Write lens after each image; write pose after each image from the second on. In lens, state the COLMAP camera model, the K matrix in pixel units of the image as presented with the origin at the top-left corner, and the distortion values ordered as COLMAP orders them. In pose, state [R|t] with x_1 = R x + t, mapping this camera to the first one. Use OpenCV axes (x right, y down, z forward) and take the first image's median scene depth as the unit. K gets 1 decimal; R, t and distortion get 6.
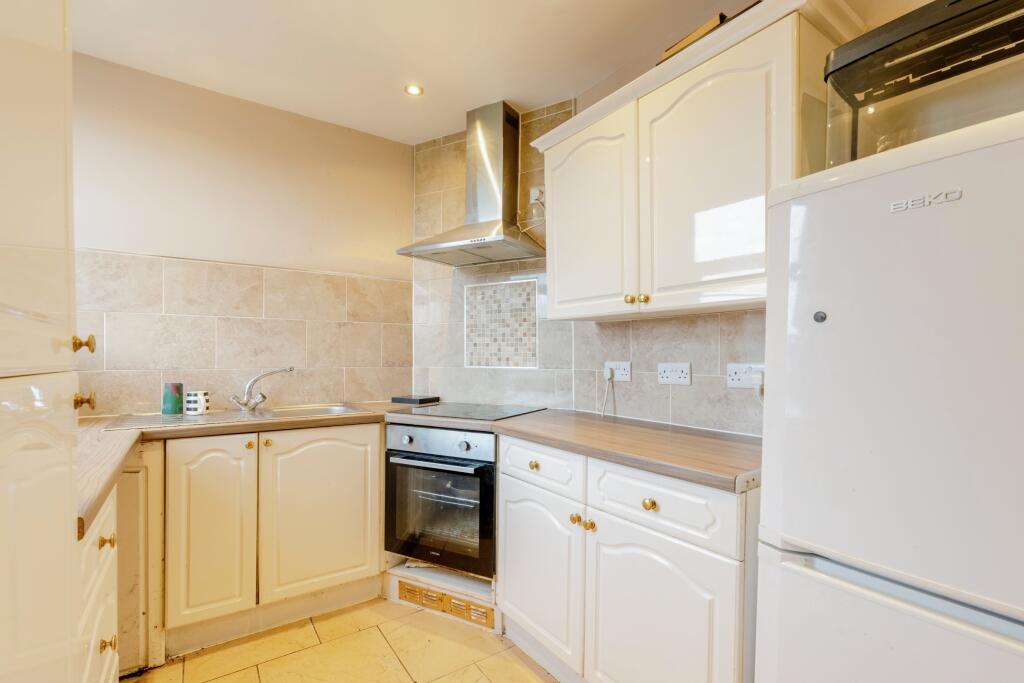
lens RADIAL K [[467.1, 0, 518.8], [0, 467.1, 362.3], [0, 0, 1]] dist [-0.009451, 0.003790]
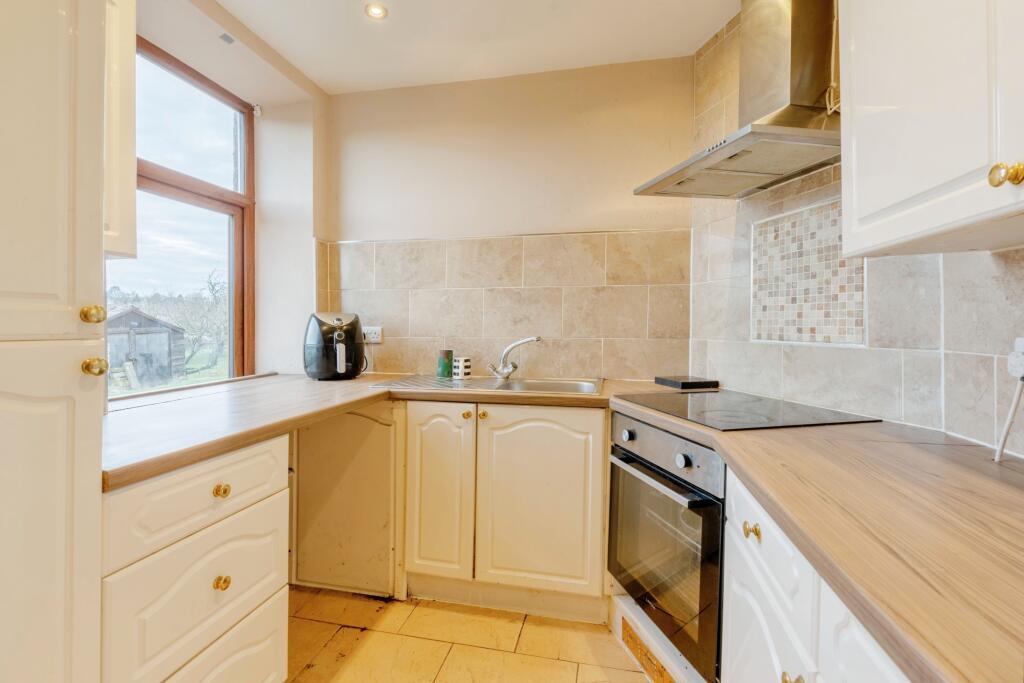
lens RADIAL K [[467.1, 0, 508.1], [0, 467.1, 325.8], [0, 0, 1]] dist [-0.009451, 0.003790]
pose [[0.671442, 0.000574, -0.741057, 0.184905], [-0.009550, 0.999923, -0.007878, -0.004470], [0.740995, 0.012367, 0.671396, 0.334057]]
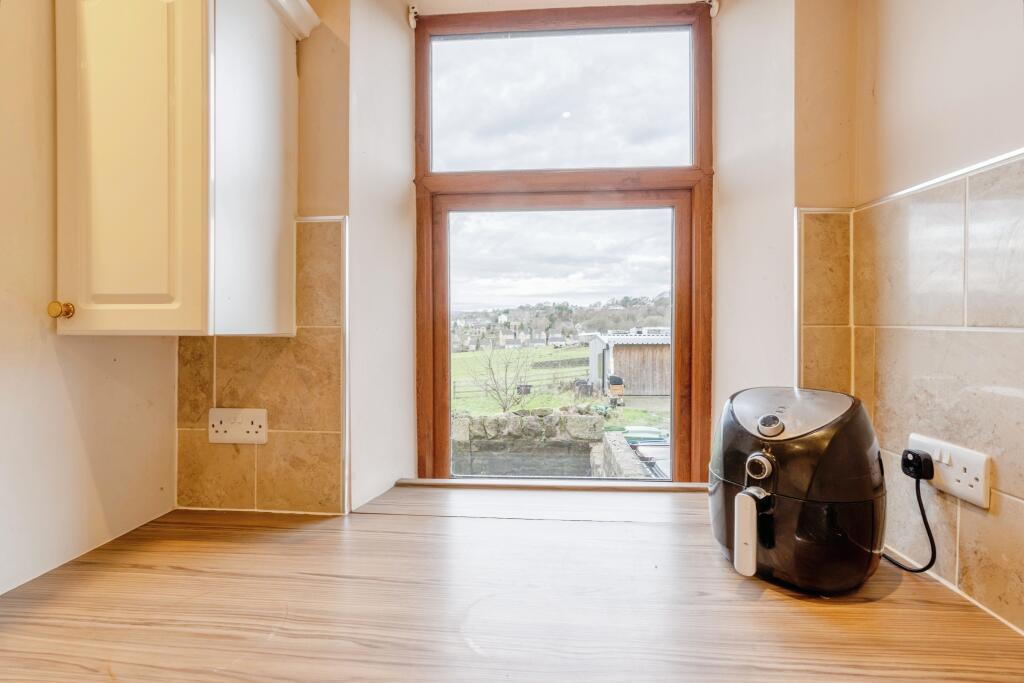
lens RADIAL K [[467.1, 0, 508.2], [0, 467.1, 324.9], [0, 0, 1]] dist [-0.009451, 0.003790]
pose [[-0.642123, 0.001124, -0.766601, -0.394475], [-0.012948, 0.999840, 0.012312, -0.102513], [0.766492, 0.017831, -0.642006, 0.824858]]
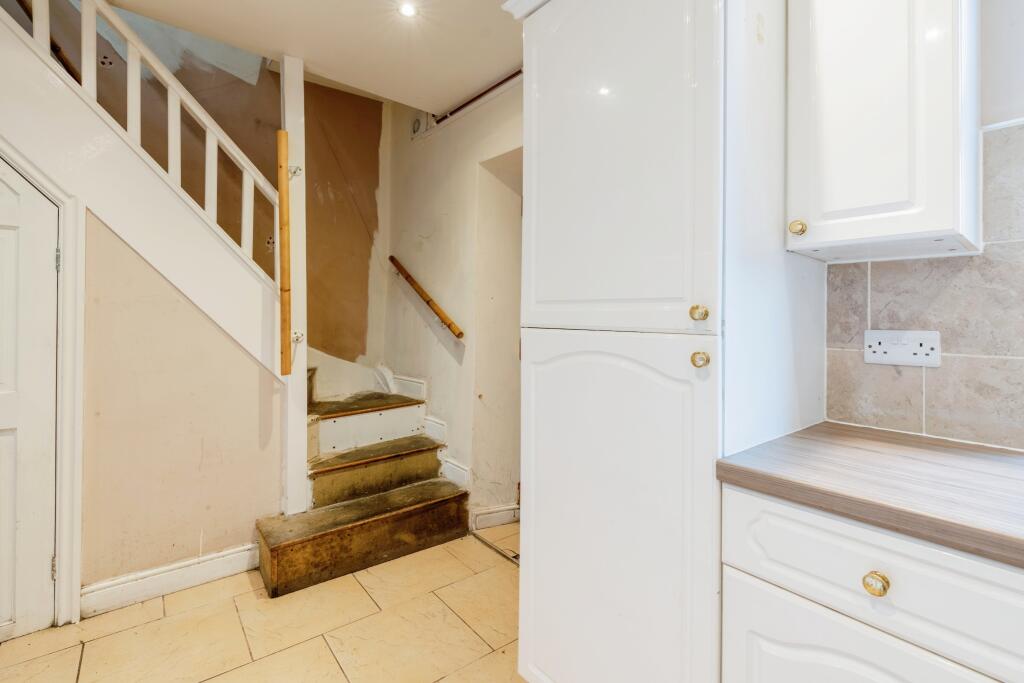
lens RADIAL K [[467.1, 0, 514.9], [0, 467.1, 305.3], [0, 0, 1]] dist [-0.009451, 0.003790]
pose [[-0.997003, -0.015257, -0.075848, -0.119369], [-0.014318, 0.999814, -0.012907, -0.012862], [0.076031, -0.011783, -0.997036, 0.751942]]
